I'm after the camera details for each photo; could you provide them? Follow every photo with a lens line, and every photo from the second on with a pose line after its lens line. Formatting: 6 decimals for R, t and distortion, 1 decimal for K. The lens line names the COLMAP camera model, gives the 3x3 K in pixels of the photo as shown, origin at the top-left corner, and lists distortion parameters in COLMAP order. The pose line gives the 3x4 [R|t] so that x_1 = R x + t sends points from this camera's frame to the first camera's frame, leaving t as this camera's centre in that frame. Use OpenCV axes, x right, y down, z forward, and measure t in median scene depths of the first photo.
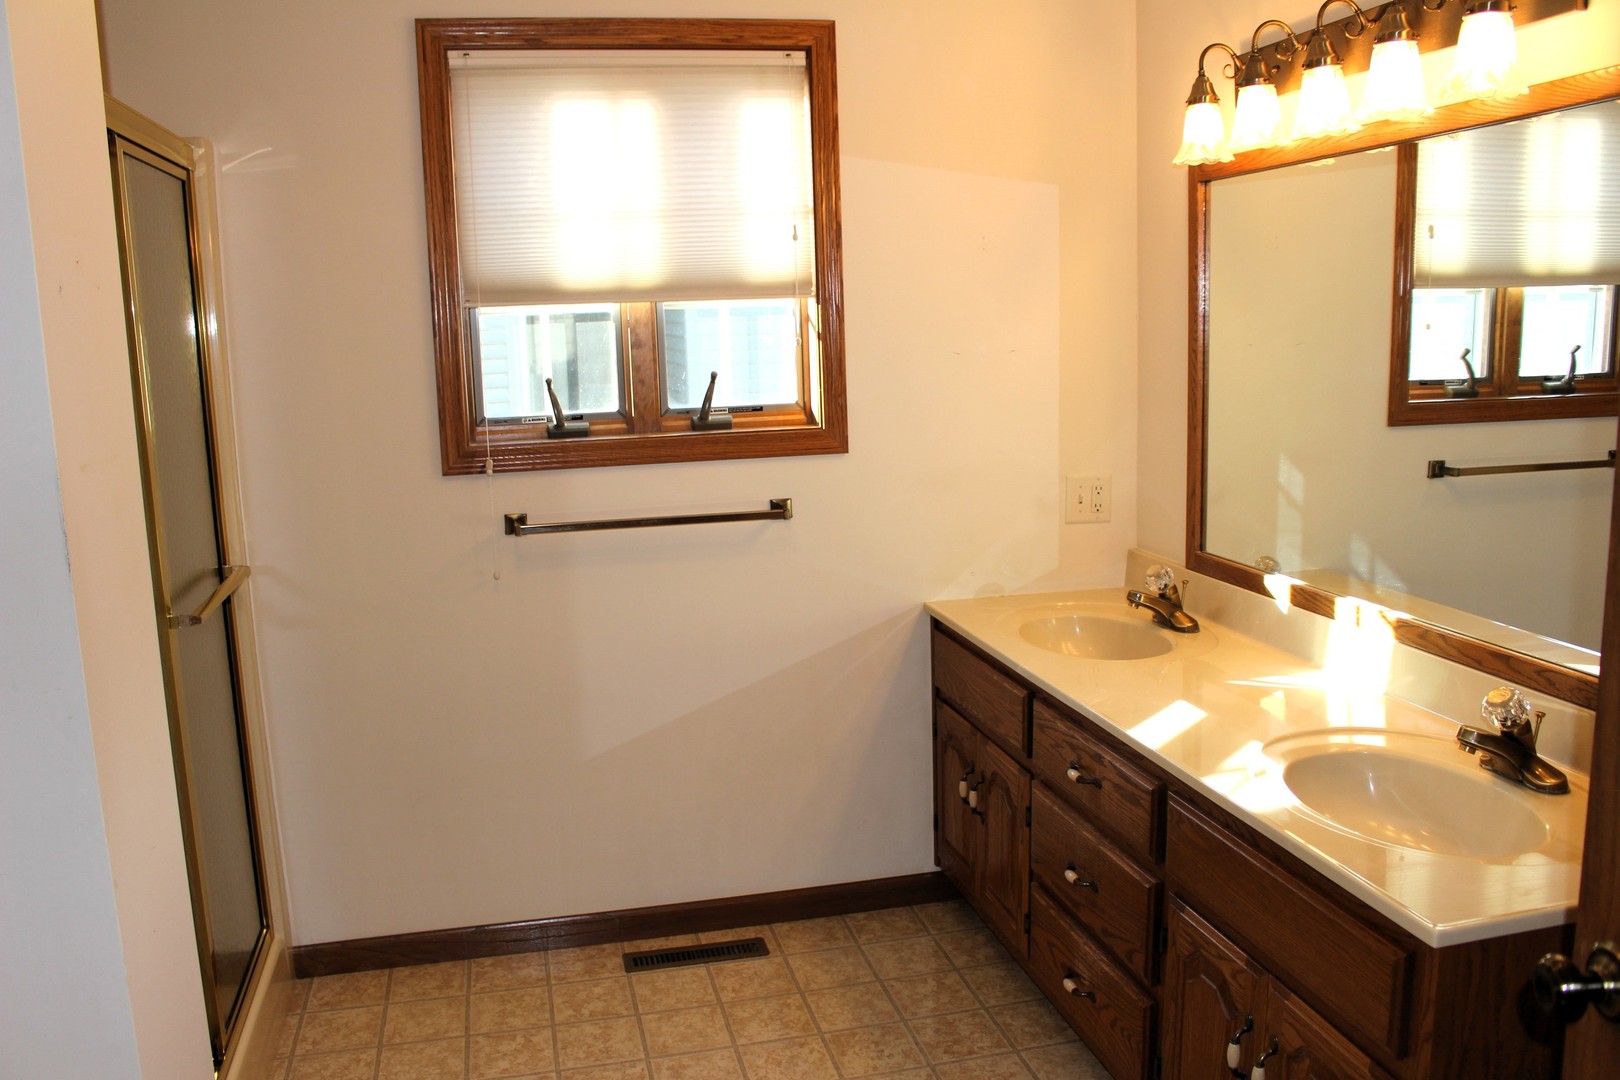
lens RADIAL K [[1318.9, 0, 782.6], [0, 1318.9, 538.4], [0, 0, 1]] dist [-0.136701, 0.112305]
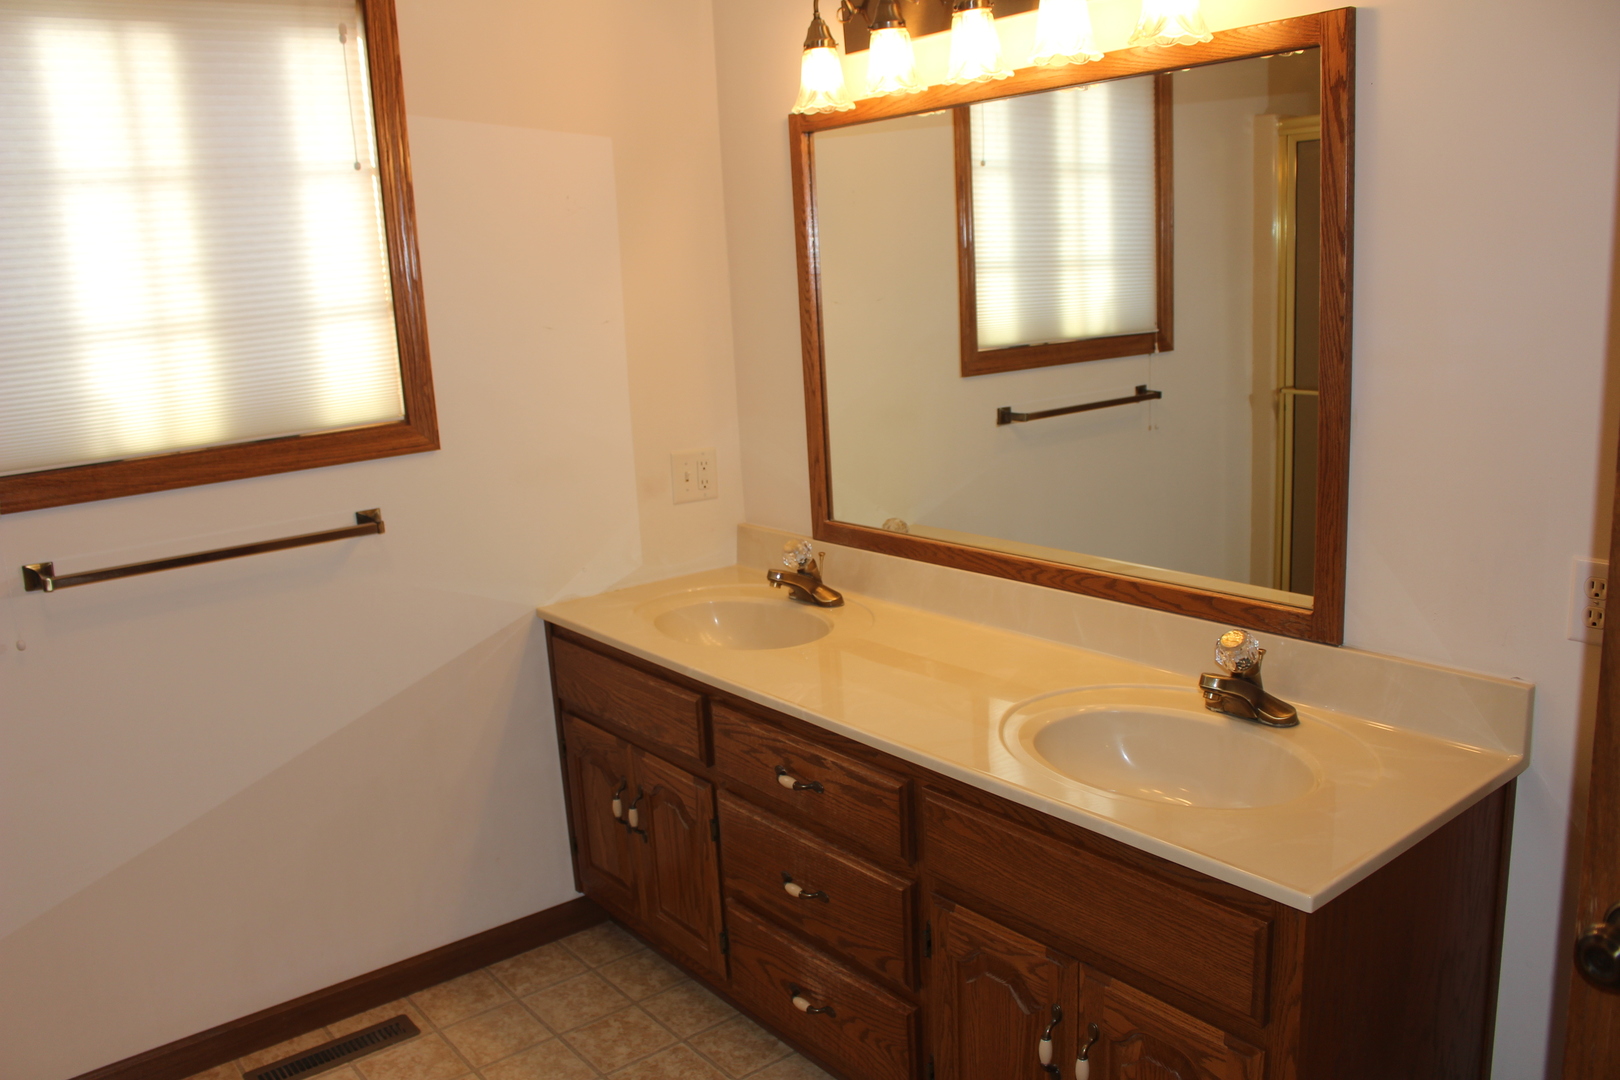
lens RADIAL K [[1329.3, 0, 809.4], [0, 1329.3, 550.1], [0, 0, 1]] dist [-0.148660, 0.115539]
pose [[0.906898, -0.111037, 0.406456, -0.100197], [0.098902, 0.993799, 0.050814, -0.021028], [-0.409577, -0.005884, 0.912256, 0.122305]]
